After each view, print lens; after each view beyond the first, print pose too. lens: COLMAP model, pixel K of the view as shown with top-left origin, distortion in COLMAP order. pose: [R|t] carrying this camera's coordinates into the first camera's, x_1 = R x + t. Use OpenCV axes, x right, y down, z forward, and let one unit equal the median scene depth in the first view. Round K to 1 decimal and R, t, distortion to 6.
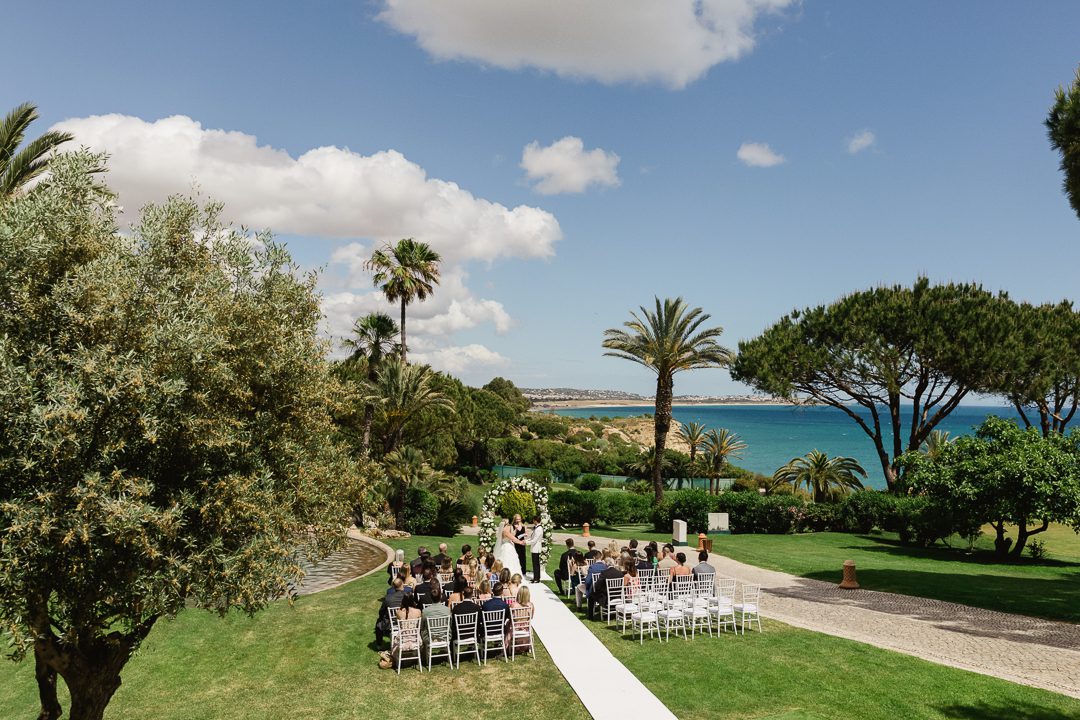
lens RADIAL K [[840.8, 0, 559.0], [0, 840.8, 359.7], [0, 0, 1]] dist [-0.003756, -0.000177]
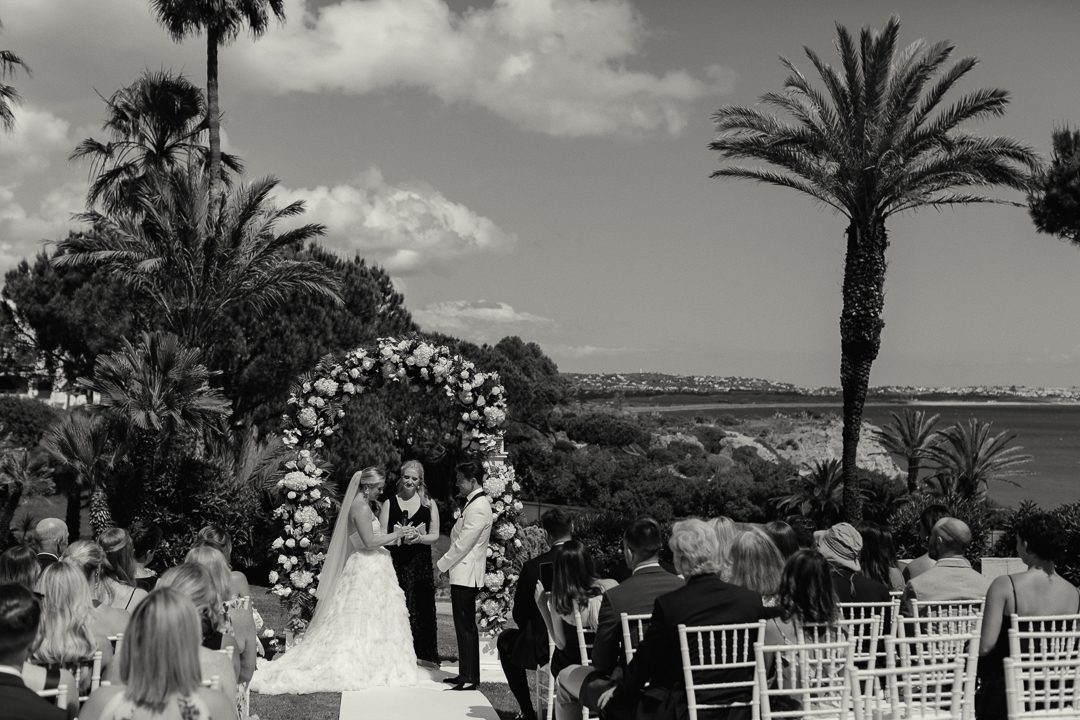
lens RADIAL K [[1618.9, 0, 537.3], [0, 1618.9, 336.1], [0, 0, 1]] dist [0.028569, 0.006233]
pose [[0.998062, -0.006061, -0.061927, 0.019698], [0.006552, 0.999949, 0.007719, 0.079161], [0.061877, -0.008110, 0.998051, 0.253190]]
